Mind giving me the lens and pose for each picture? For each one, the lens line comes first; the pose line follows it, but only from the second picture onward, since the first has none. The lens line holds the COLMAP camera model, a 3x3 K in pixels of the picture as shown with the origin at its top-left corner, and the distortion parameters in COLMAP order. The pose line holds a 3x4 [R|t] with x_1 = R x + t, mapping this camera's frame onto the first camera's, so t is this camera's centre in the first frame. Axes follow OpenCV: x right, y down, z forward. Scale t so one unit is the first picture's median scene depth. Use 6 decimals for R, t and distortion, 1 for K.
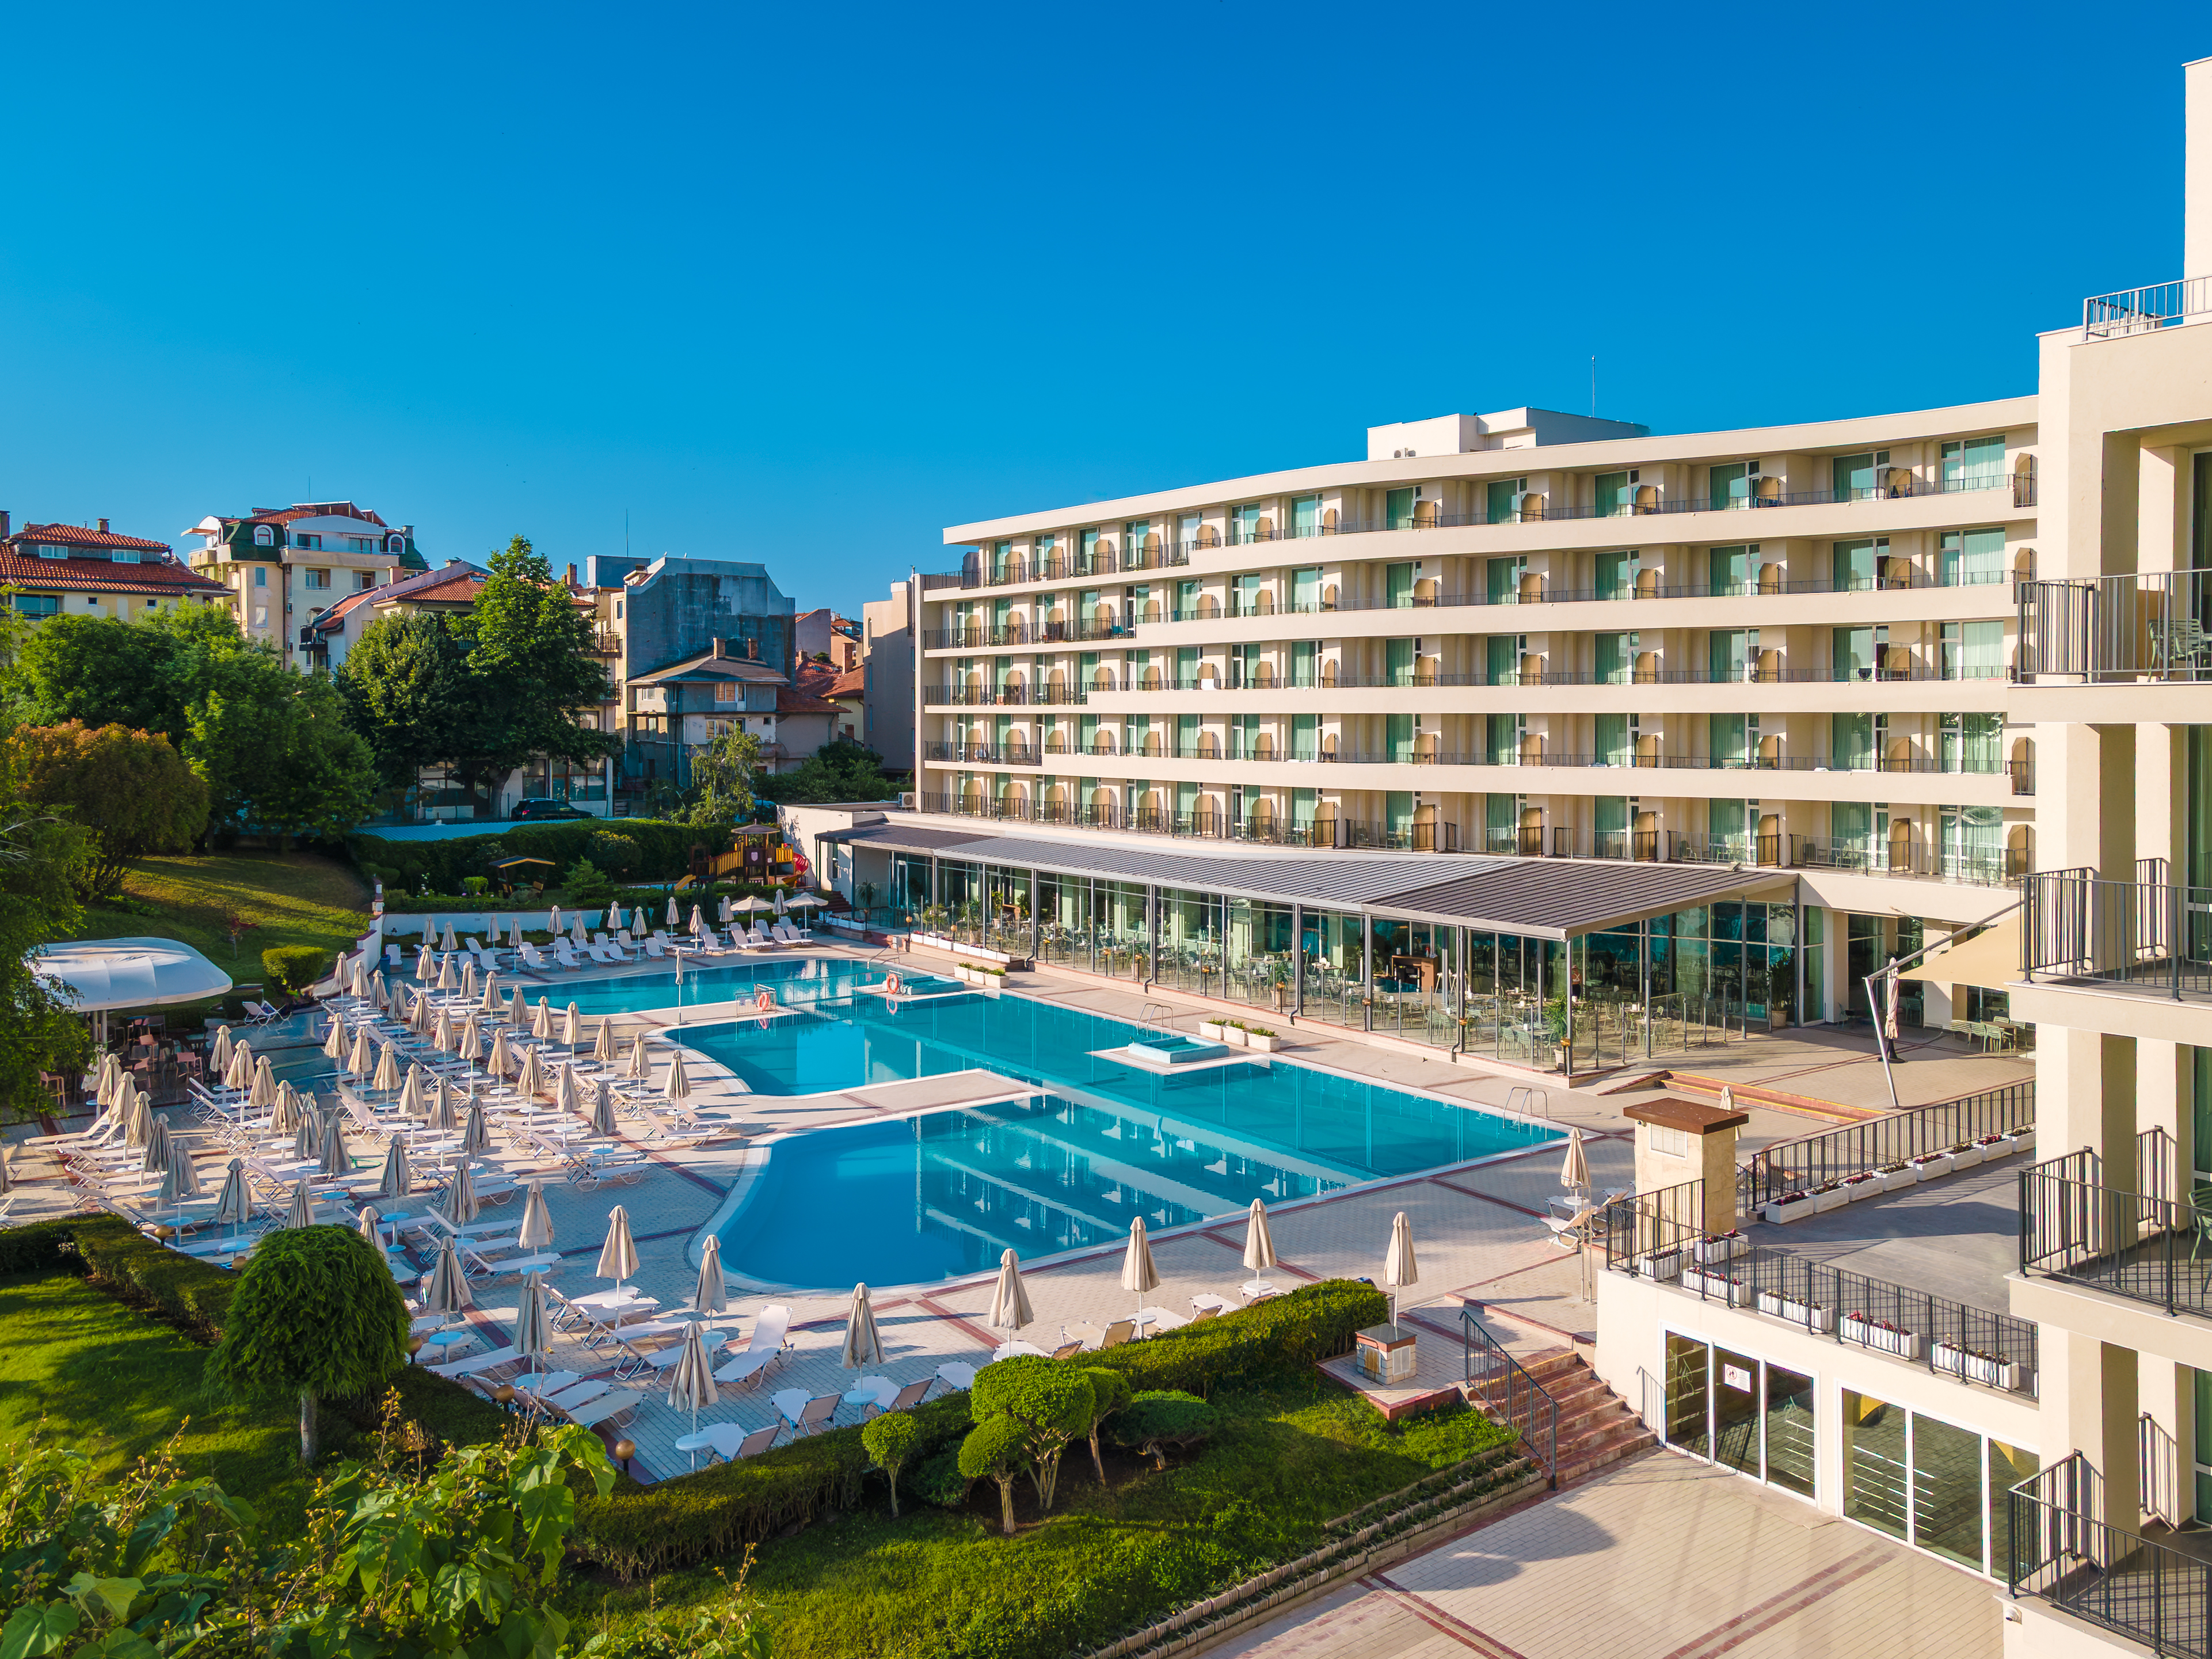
lens RADIAL K [[1723.7, 0, 1141.2], [0, 1723.7, 756.9], [0, 0, 1]] dist [0.030497, 0.003616]
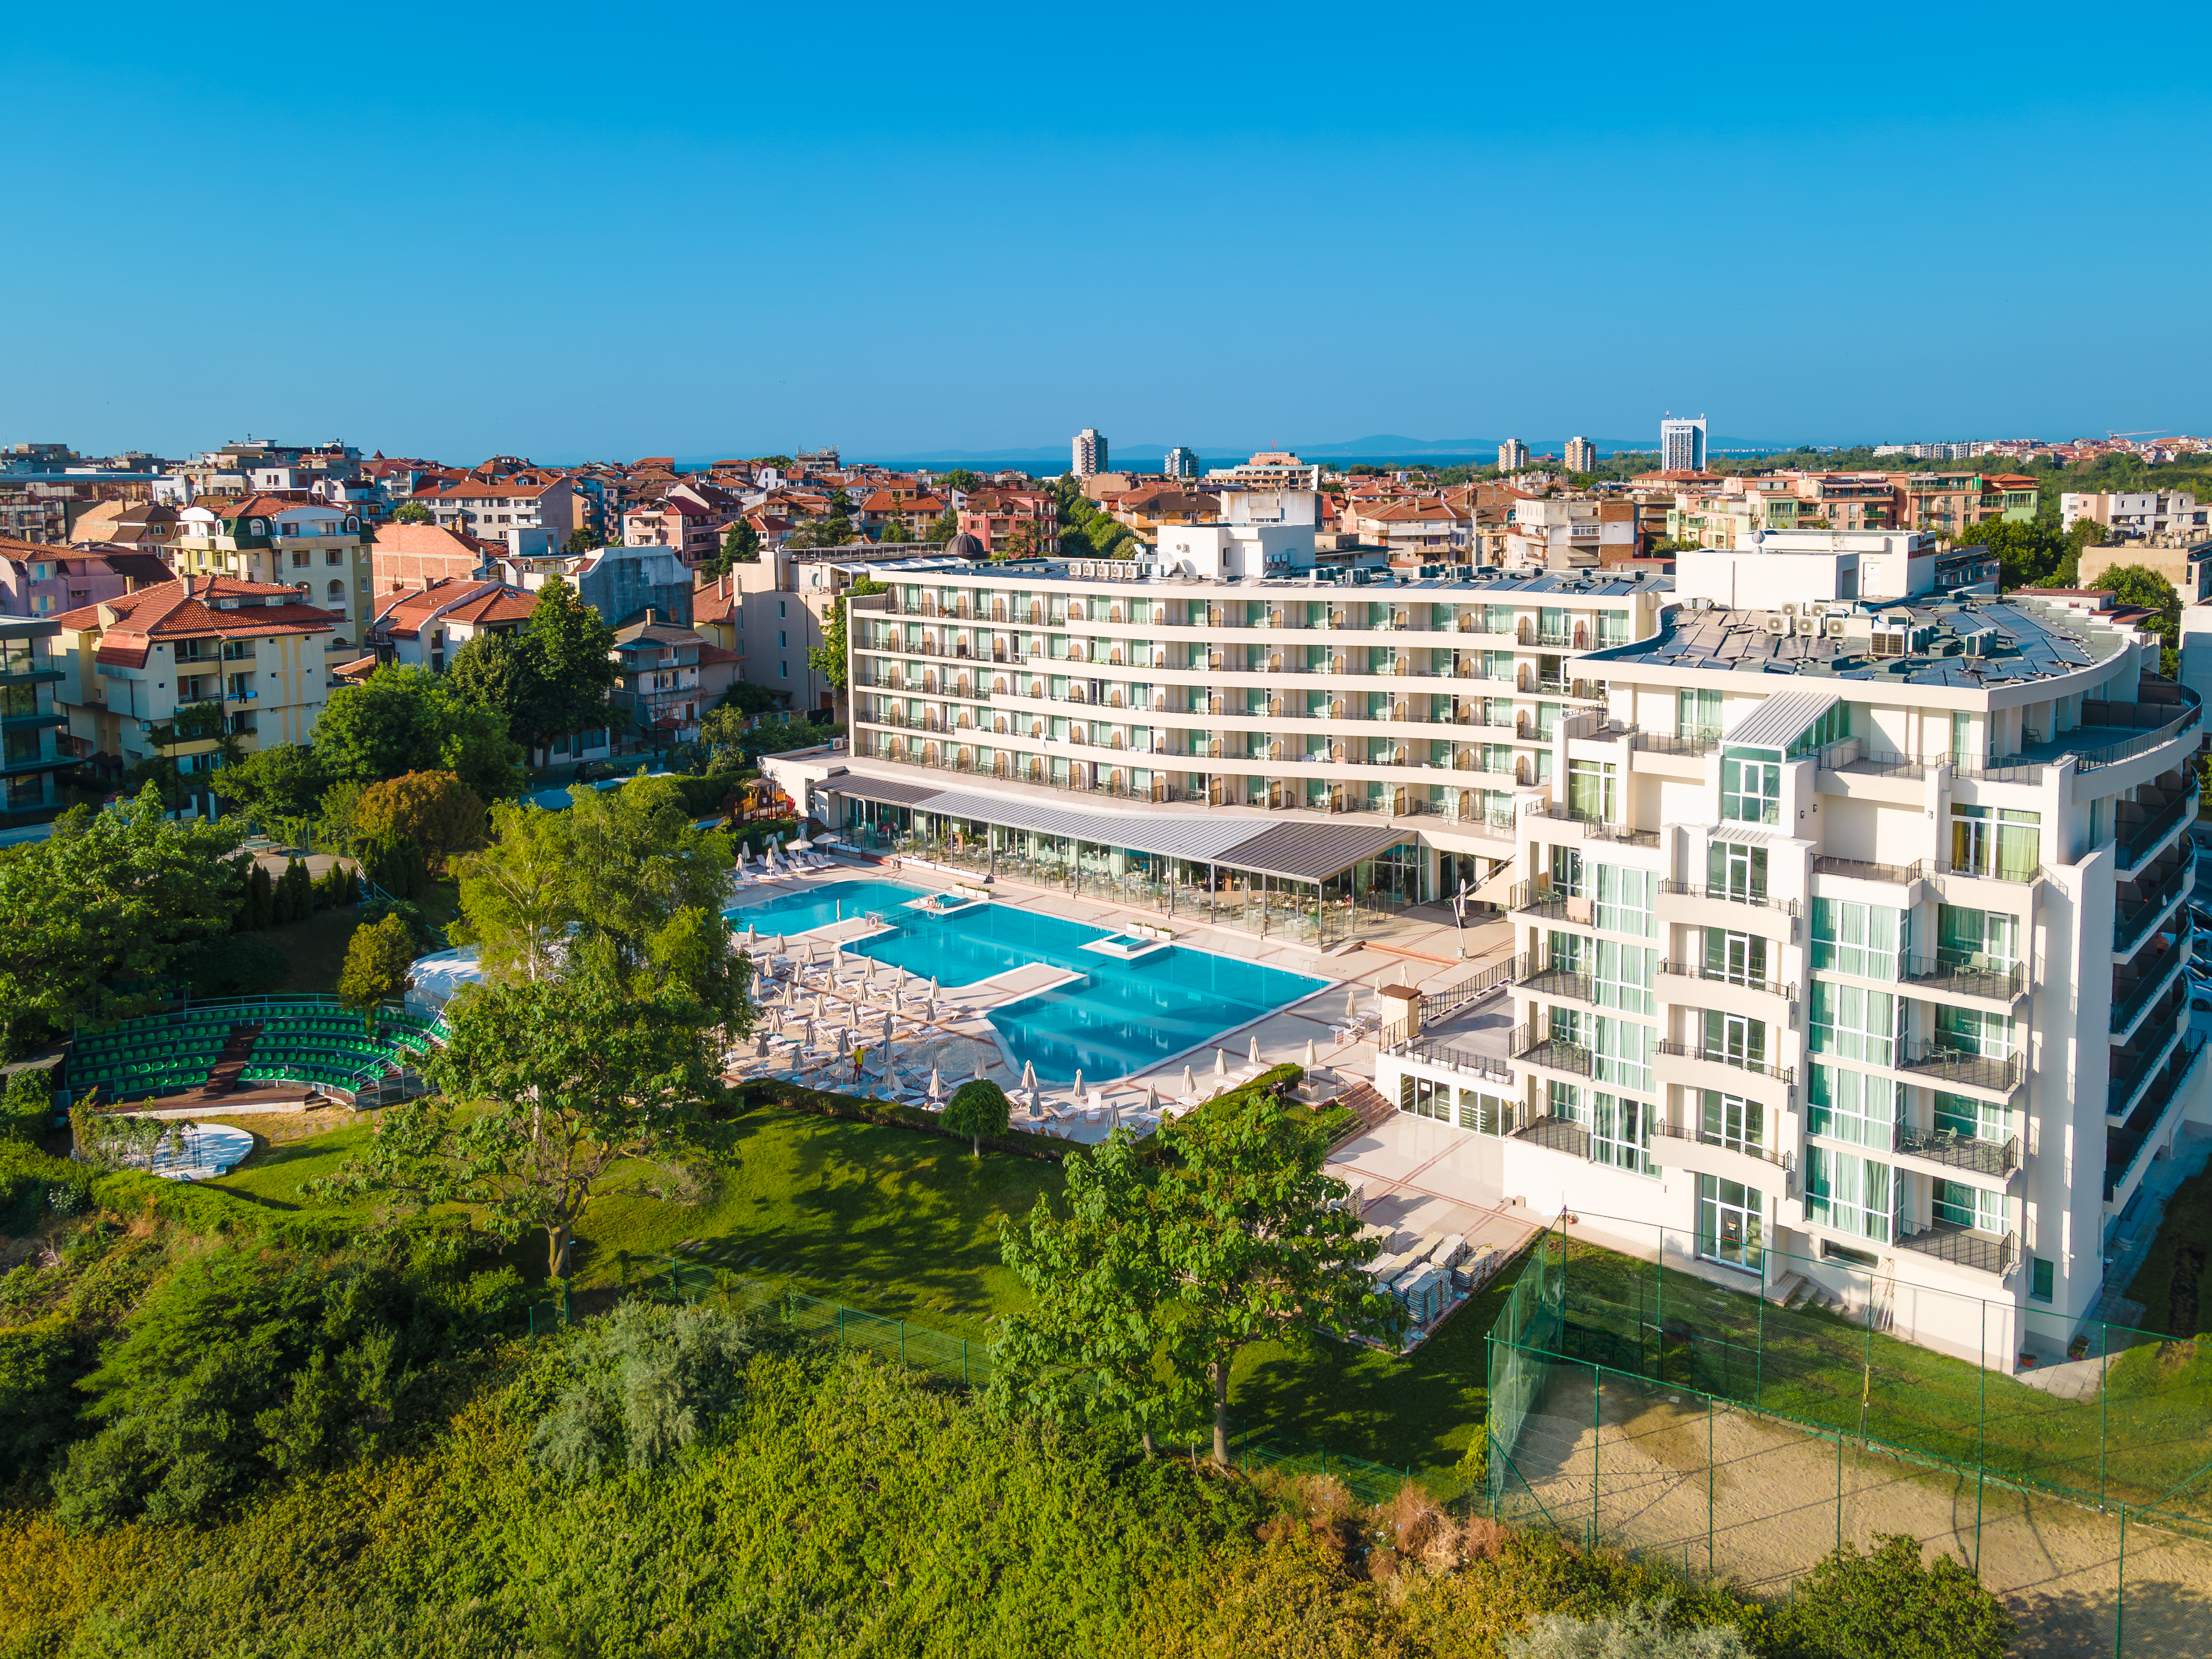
lens RADIAL K [[1740.1, 0, 1110.1], [0, 1740.1, 622.3], [0, 0, 1]] dist [0.032329, 0.006915]
pose [[0.973727, -0.029020, 0.225864, -0.350325], [0.011052, 0.996700, 0.080416, -0.286187], [-0.227452, -0.075806, 0.970834, -0.722288]]
